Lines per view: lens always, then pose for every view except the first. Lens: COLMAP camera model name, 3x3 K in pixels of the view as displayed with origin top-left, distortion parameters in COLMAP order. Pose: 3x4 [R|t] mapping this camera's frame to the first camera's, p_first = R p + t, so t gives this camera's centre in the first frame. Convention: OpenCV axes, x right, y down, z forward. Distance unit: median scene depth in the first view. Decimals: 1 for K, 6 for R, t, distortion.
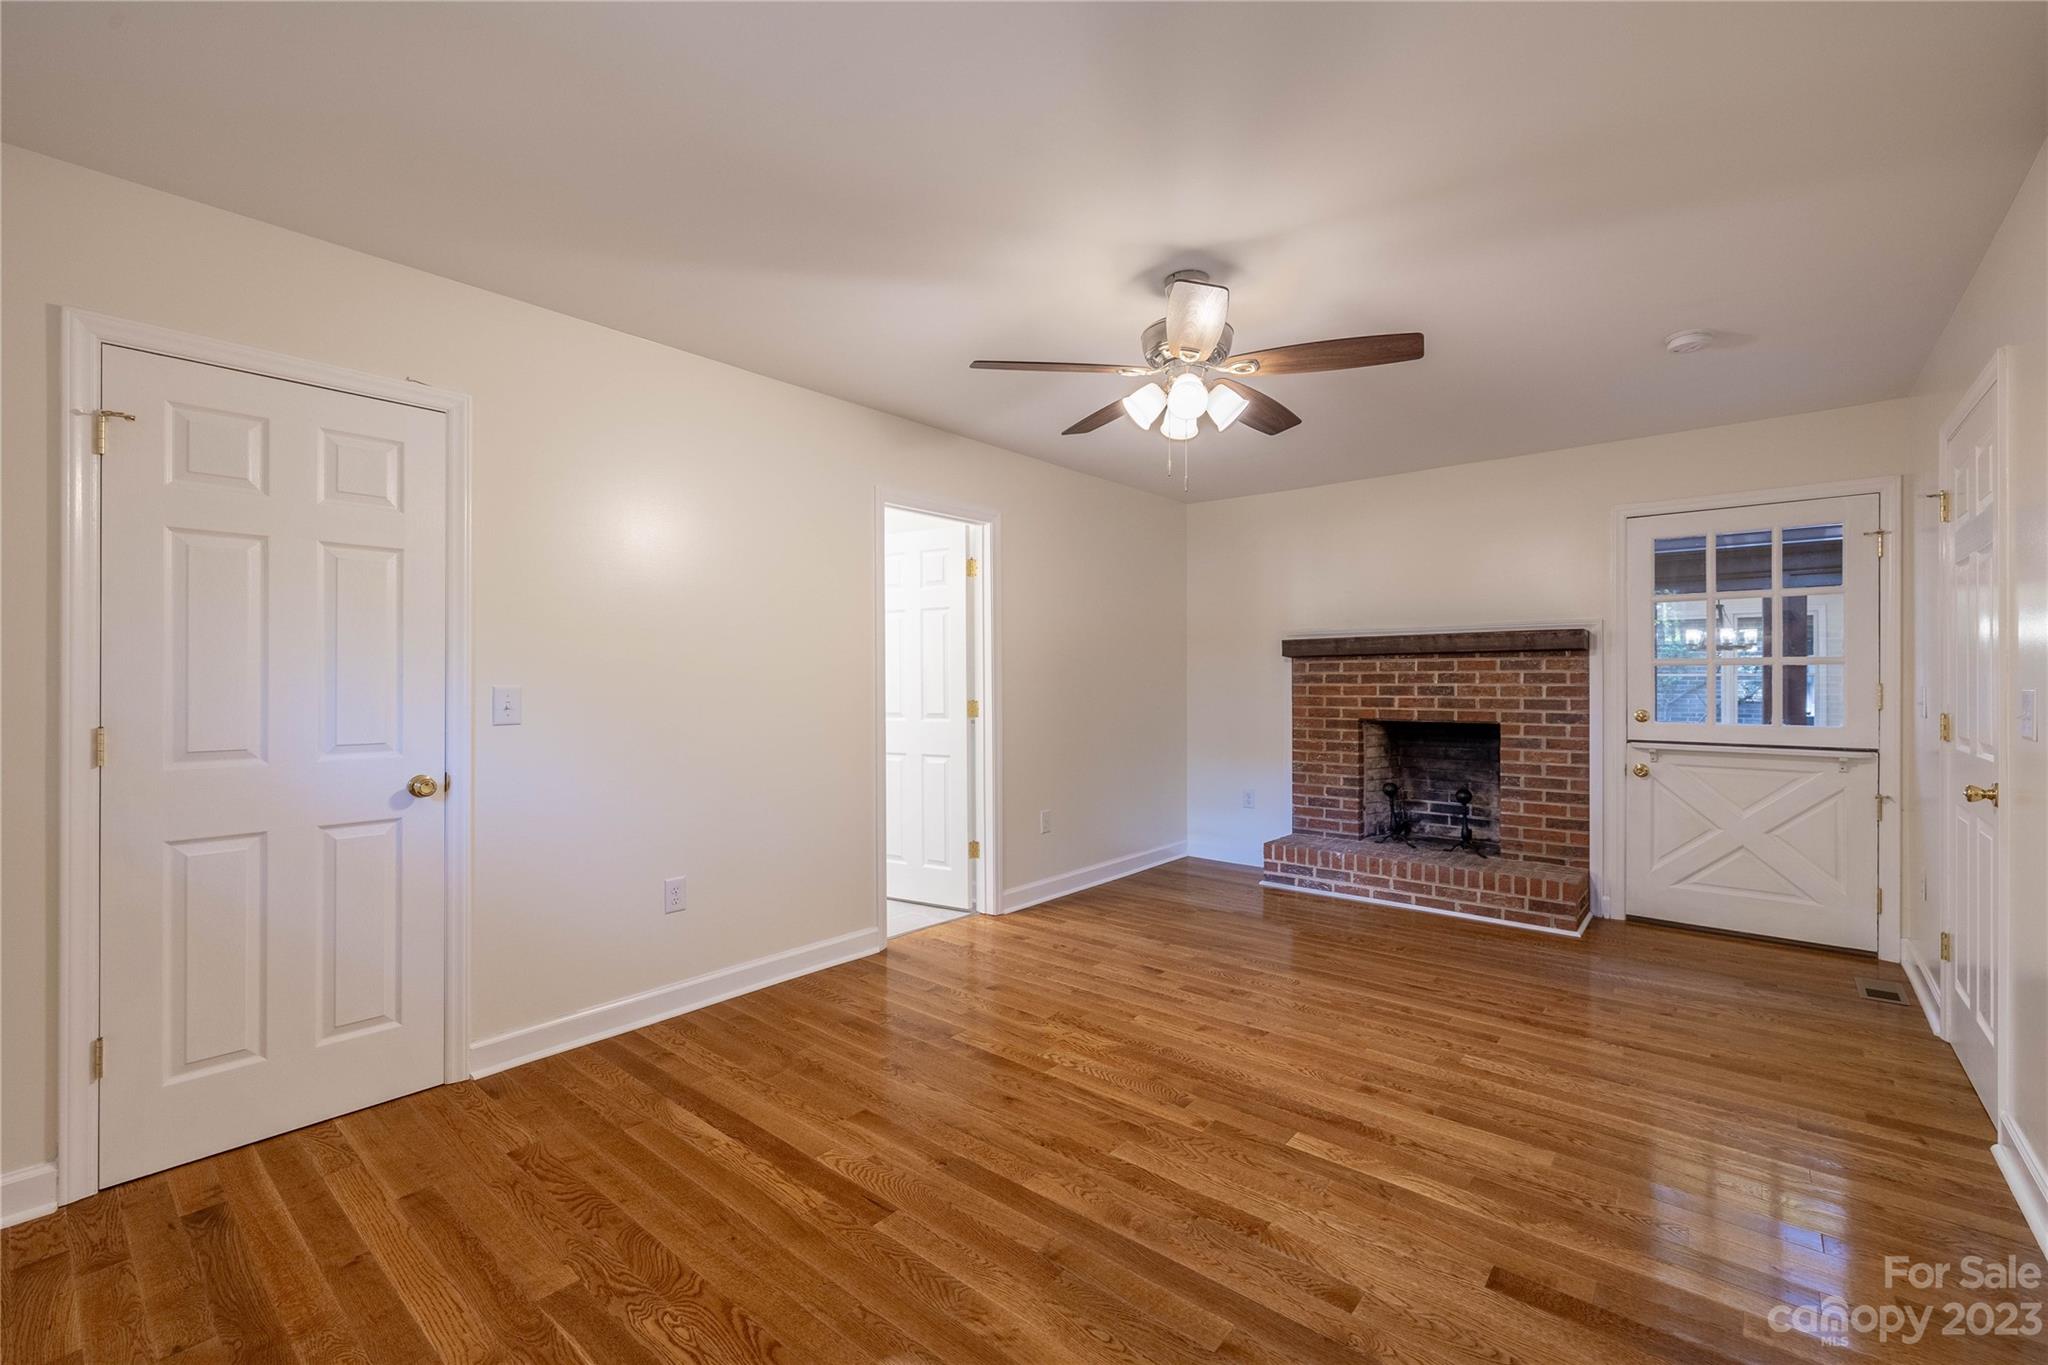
lens RADIAL K [[858.4, 0, 1021.2], [0, 858.4, 677.7], [0, 0, 1]] dist [0.001907, 0.000413]
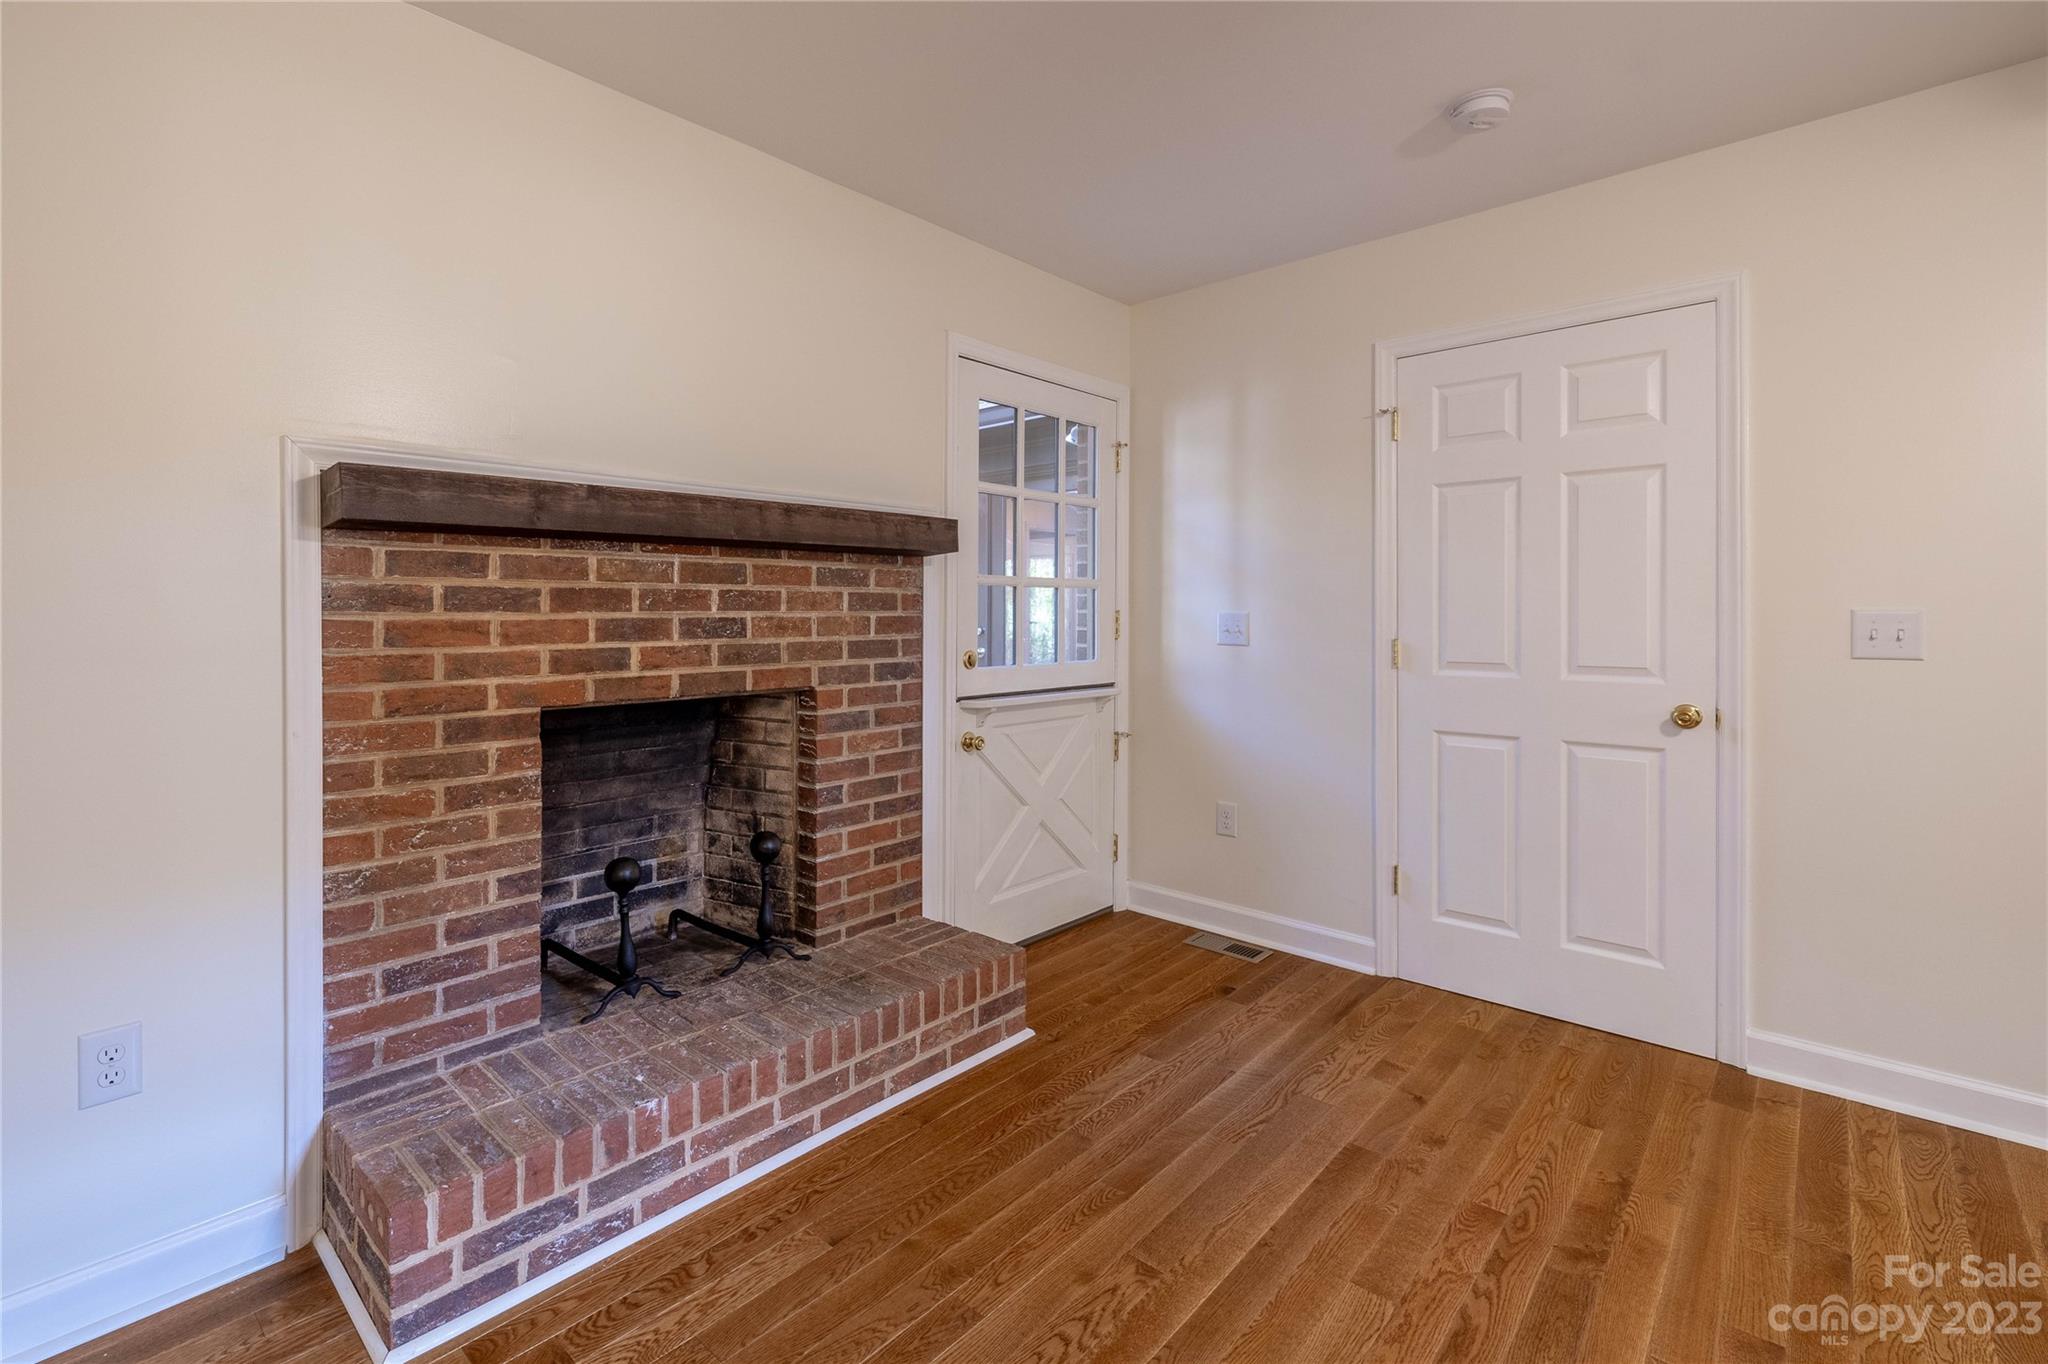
lens RADIAL K [[926.6, 0, 965.3], [0, 926.6, 620.6], [0, 0, 1]] dist [0.003162, 0.000683]
pose [[0.059487, -0.006609, 0.998207, 0.005597], [0.001314, 0.999978, 0.006542, 0.008285], [-0.998228, 0.000922, 0.059494, 0.840796]]
